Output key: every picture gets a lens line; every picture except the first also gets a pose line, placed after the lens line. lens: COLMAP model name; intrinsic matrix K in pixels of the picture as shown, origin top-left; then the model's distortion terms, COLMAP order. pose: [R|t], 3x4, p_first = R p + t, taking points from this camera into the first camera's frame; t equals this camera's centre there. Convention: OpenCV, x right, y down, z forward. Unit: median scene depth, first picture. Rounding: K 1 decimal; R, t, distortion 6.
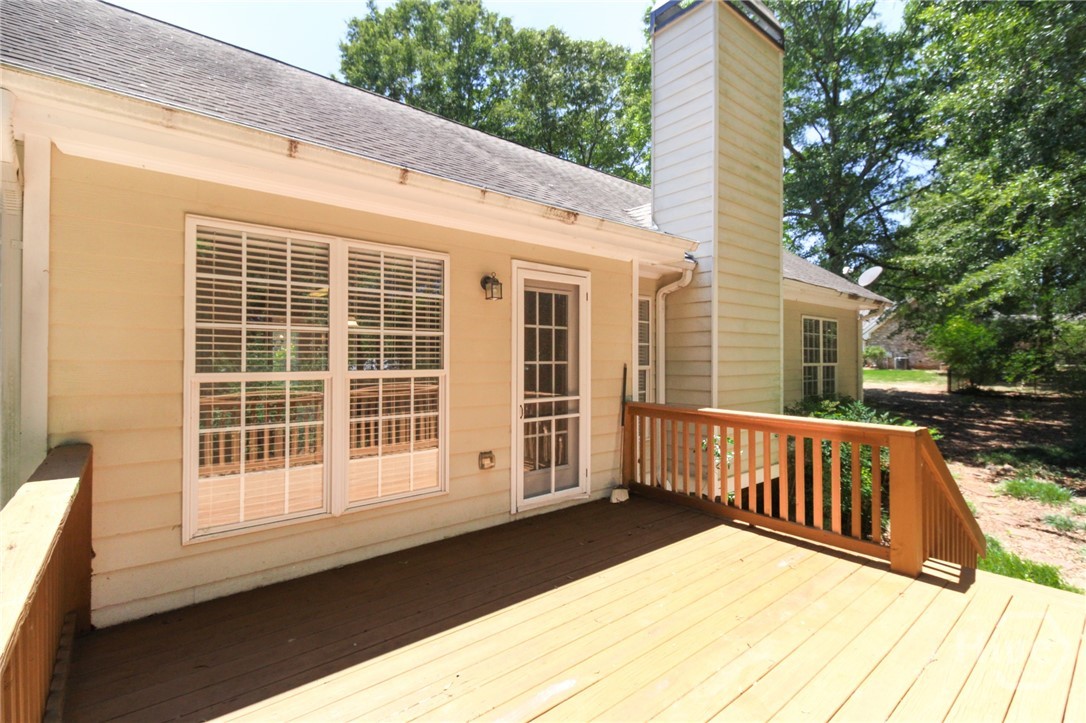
lens RADIAL K [[498.6, 0, 542.6], [0, 498.6, 346.6], [0, 0, 1]] dist [0.001807, 0.000073]
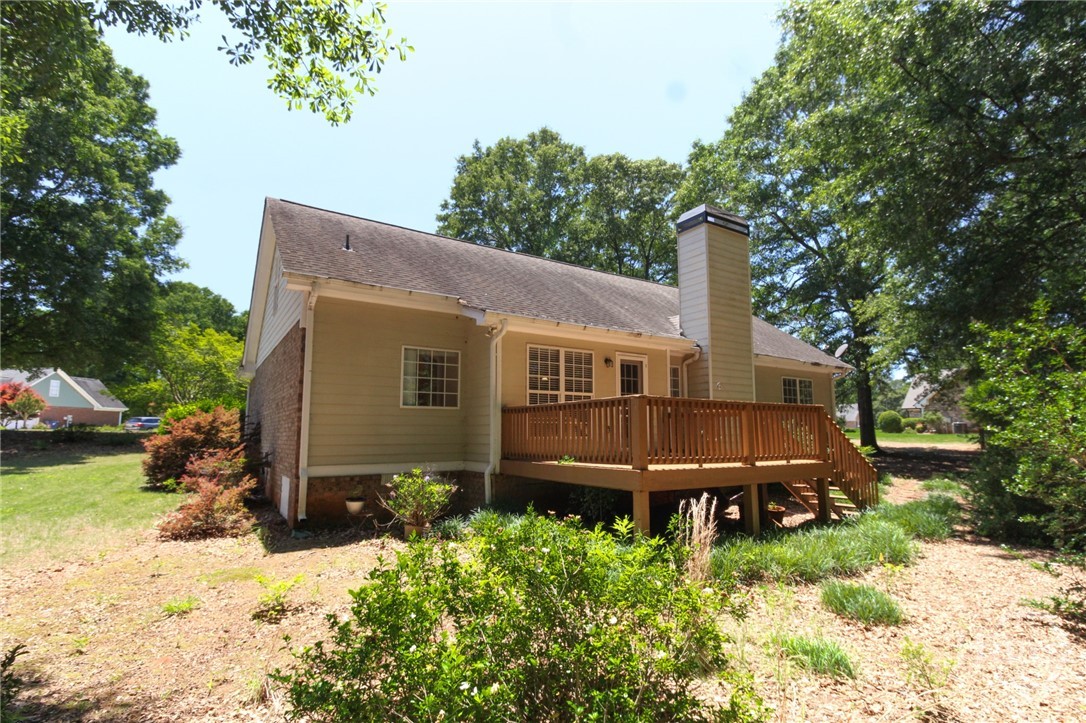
lens RADIAL K [[508.5, 0, 542.5], [0, 508.5, 387.1], [0, 0, 1]] dist [0.002084, -0.000116]
pose [[0.992816, -0.008267, -0.119362, -0.020781], [0.000499, 0.997887, -0.064968, 0.029361], [0.119646, 0.064442, 0.990723, -0.270138]]
